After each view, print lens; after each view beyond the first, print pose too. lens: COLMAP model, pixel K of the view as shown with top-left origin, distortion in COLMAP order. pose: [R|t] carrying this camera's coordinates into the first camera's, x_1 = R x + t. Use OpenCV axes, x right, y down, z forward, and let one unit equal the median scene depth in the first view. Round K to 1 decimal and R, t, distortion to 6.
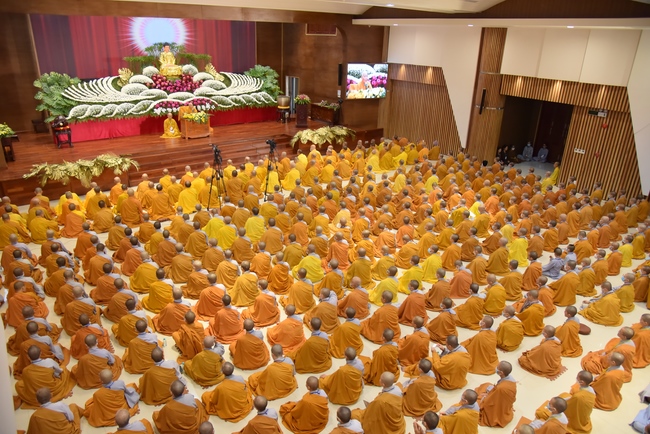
lens RADIAL K [[470.7, 0, 325.0], [0, 470.7, 217.0], [0, 0, 1]] dist [-0.105645, 0.091515]
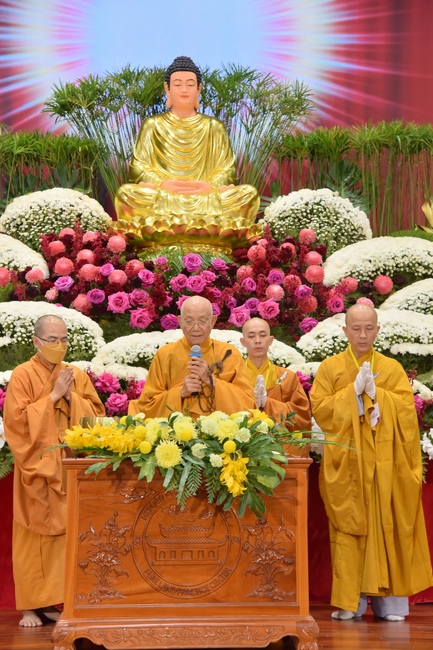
lens RADIAL K [[1251.2, 0, 216.5], [0, 1251.2, 325.0], [0, 0, 1]] dist [0.494795, 0.059165]
pose [[0.832148, -0.089058, -0.547355, -0.094335], [-0.182067, 0.888433, -0.421352, -0.104913], [0.523813, 0.450283, 0.723094, 0.691723]]
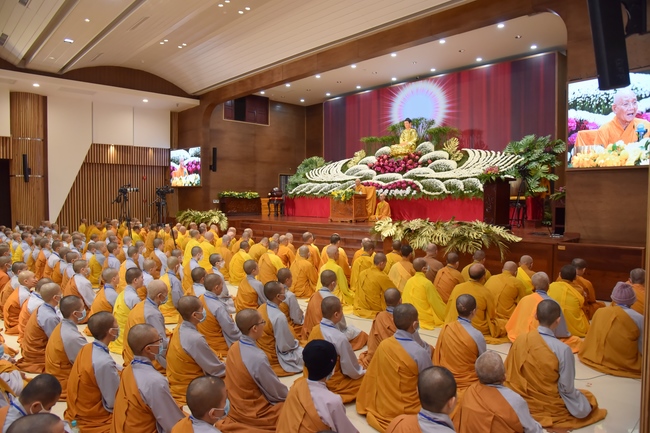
lens RADIAL K [[452.5, 0, 313.7], [0, 452.5, 217.5], [0, 0, 1]] dist [-0.114598, 0.078068]
pose [[0.091142, 0.007247, -0.995811, 0.412704], [-0.371505, 0.928031, -0.027248, -0.125235], [0.923947, 0.372432, 0.087275, 0.803462]]
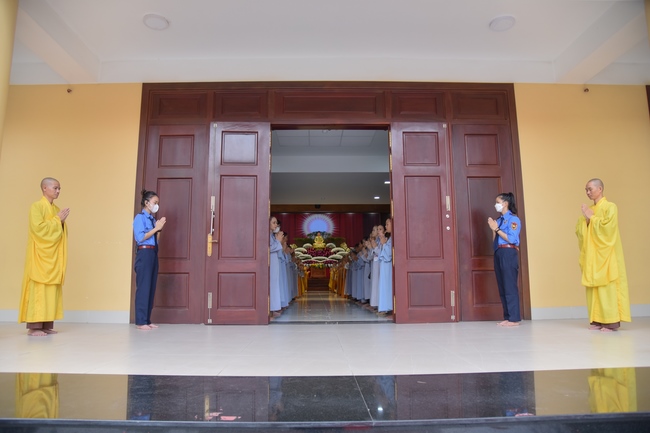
lens RADIAL K [[452.5, 0, 313.7], [0, 452.5, 217.5], [0, 0, 1]] dist [-0.114598, 0.078068]
pose [[0.794960, -0.122170, -0.594233, 0.652043], [-0.197473, 0.874058, -0.443877, 0.337927], [0.573623, 0.470210, 0.670716, -0.198121]]
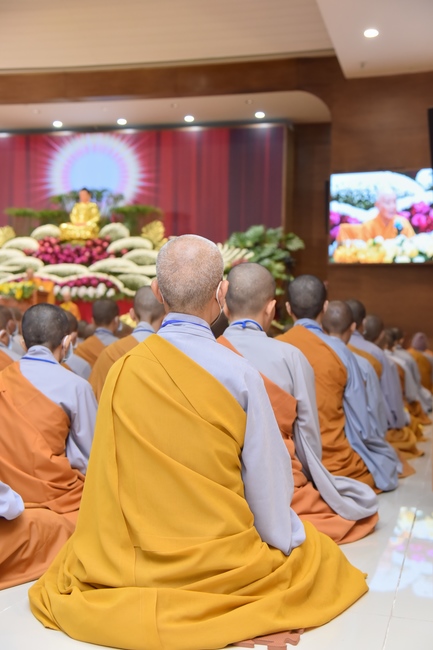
lens RADIAL K [[888.8, 0, 216.5], [0, 888.8, 325.0], [0, 0, 1]] dist [0.284567, 0.007837]
pose [[0.601491, -0.039095, -0.797922, 0.596514], [-0.300404, 0.914428, -0.271254, 0.025592], [0.740247, 0.402856, 0.538276, 0.566632]]
